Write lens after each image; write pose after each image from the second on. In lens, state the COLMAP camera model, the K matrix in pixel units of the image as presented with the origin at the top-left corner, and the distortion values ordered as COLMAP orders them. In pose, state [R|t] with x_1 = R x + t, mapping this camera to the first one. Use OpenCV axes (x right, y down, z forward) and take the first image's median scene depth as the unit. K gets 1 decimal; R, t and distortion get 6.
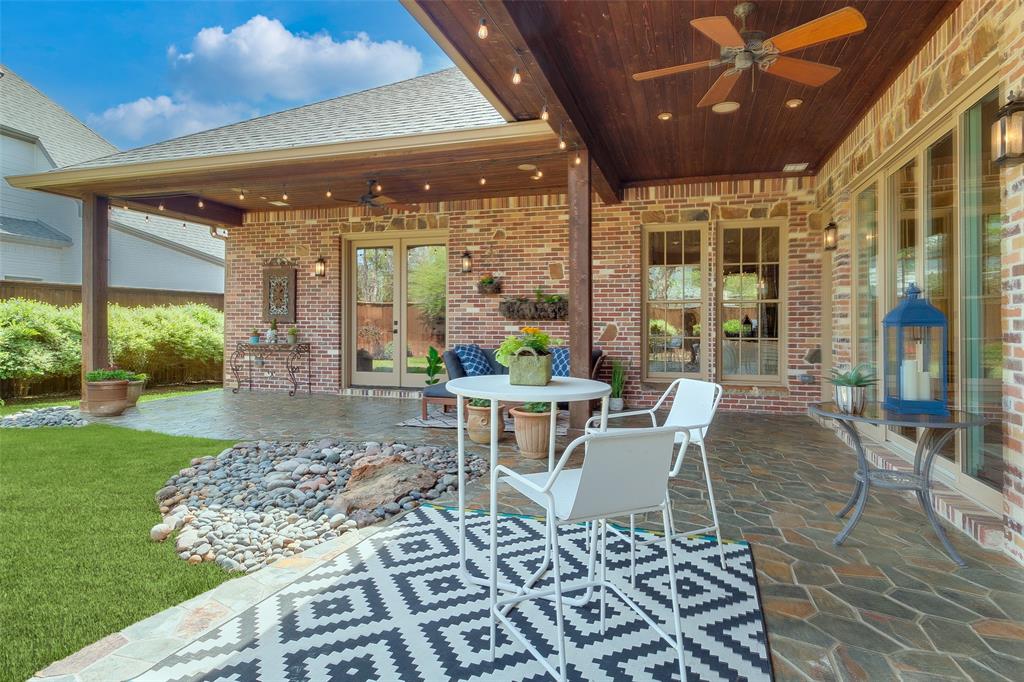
lens RADIAL K [[537.8, 0, 516.9], [0, 537.8, 334.1], [0, 0, 1]] dist [0.005571, 0.000507]
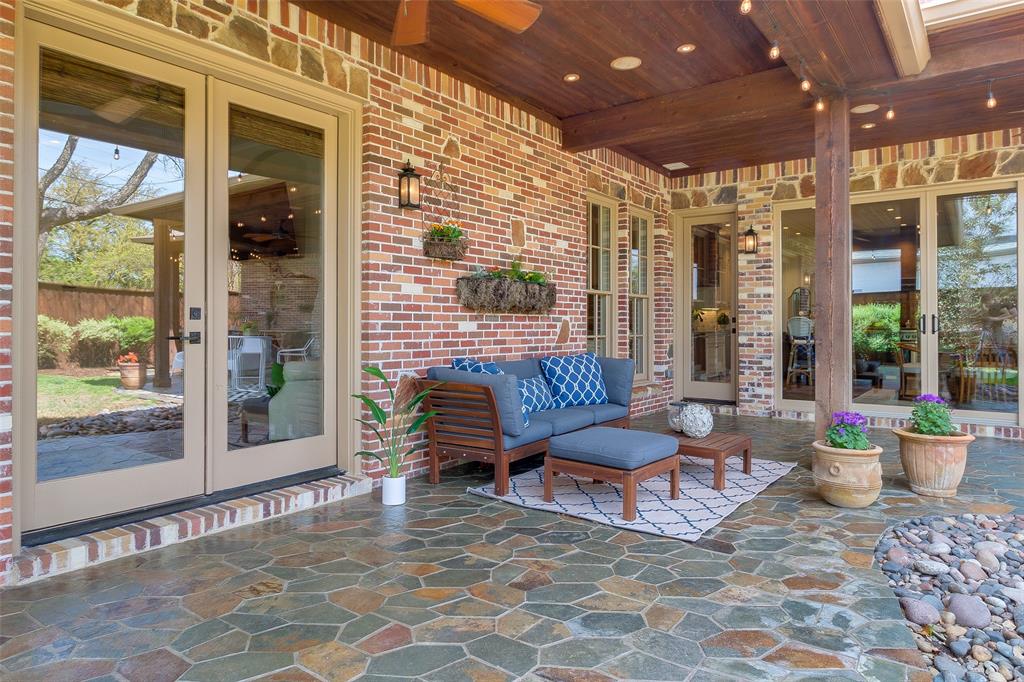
lens RADIAL K [[631.0, 0, 512.2], [0, 631.0, 332.5], [0, 0, 1]] dist [-0.002810, 0.002272]
pose [[0.349878, -0.014039, 0.936690, -0.592921], [0.016964, 0.999819, 0.008648, -0.009222], [-0.936642, 0.012864, 0.350053, 0.735629]]
